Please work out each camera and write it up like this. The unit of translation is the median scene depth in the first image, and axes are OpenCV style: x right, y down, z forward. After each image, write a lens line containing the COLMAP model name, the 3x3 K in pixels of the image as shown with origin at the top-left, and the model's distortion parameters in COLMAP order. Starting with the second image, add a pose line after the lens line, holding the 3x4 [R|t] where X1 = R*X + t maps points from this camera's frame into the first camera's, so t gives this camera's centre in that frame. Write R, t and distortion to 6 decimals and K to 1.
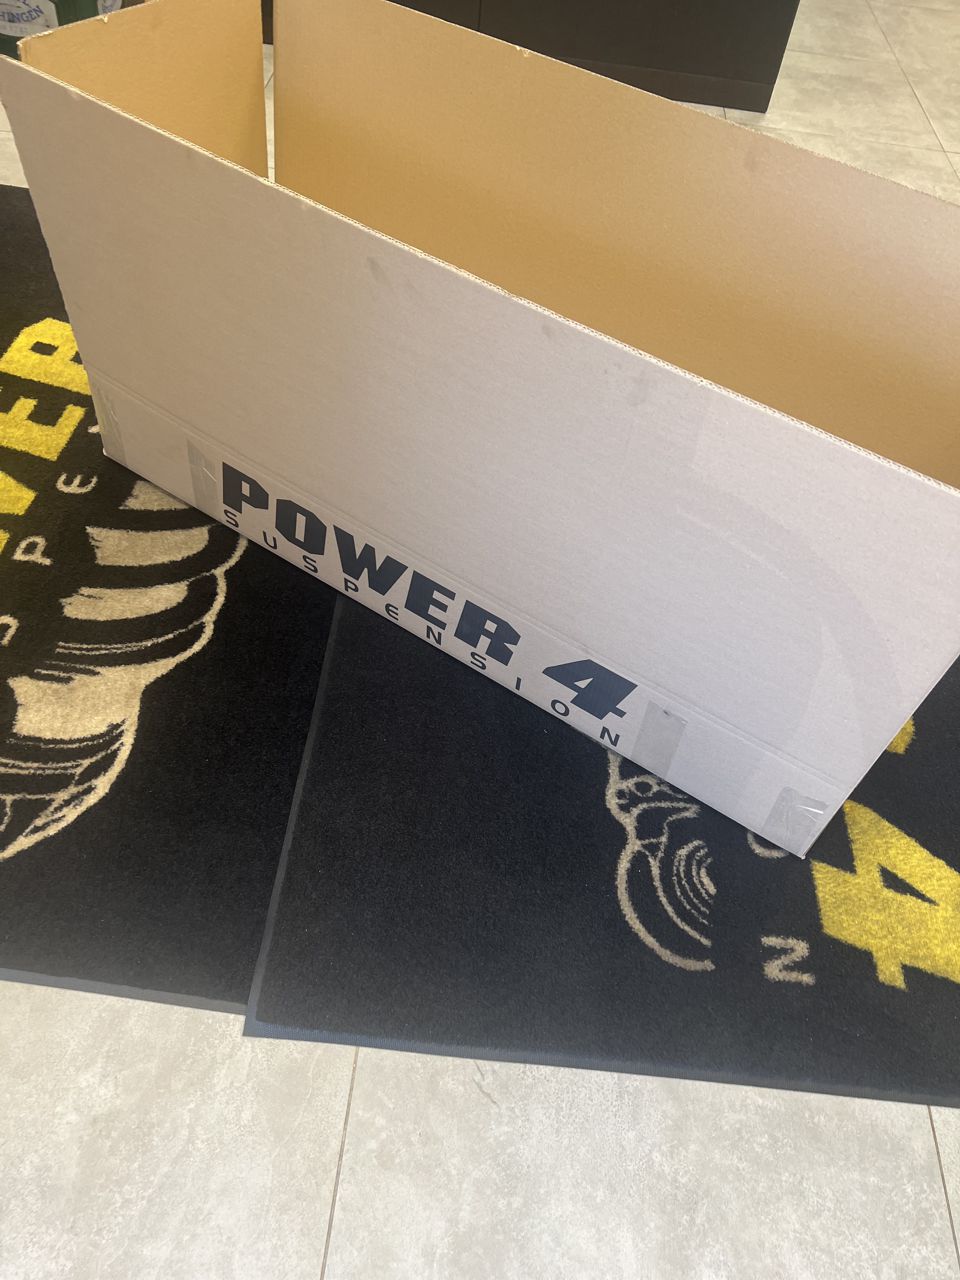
lens RADIAL K [[980.6, 0, 485.5], [0, 980.6, 630.1], [0, 0, 1]] dist [0.061316, -0.071263]
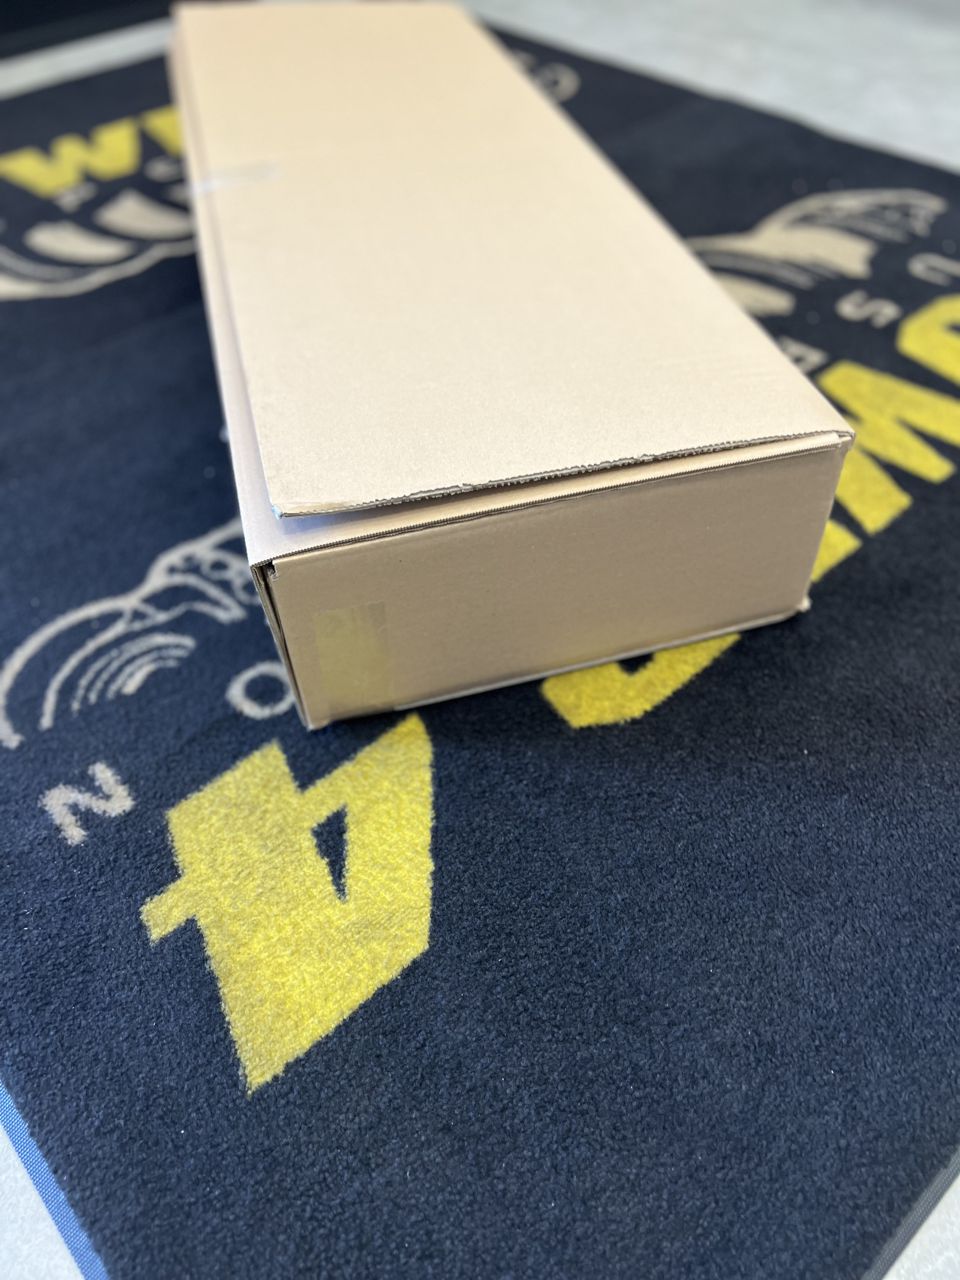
lens RADIAL K [[980.6, 0, 478.3], [0, 980.6, 645.8], [0, 0, 1]] dist [0.061316, -0.071263]
pose [[0.705030, 0.417344, -0.573374, 0.769058], [-0.463232, 0.883204, 0.073264, 0.076064], [0.536982, 0.213952, 0.816012, 0.563383]]
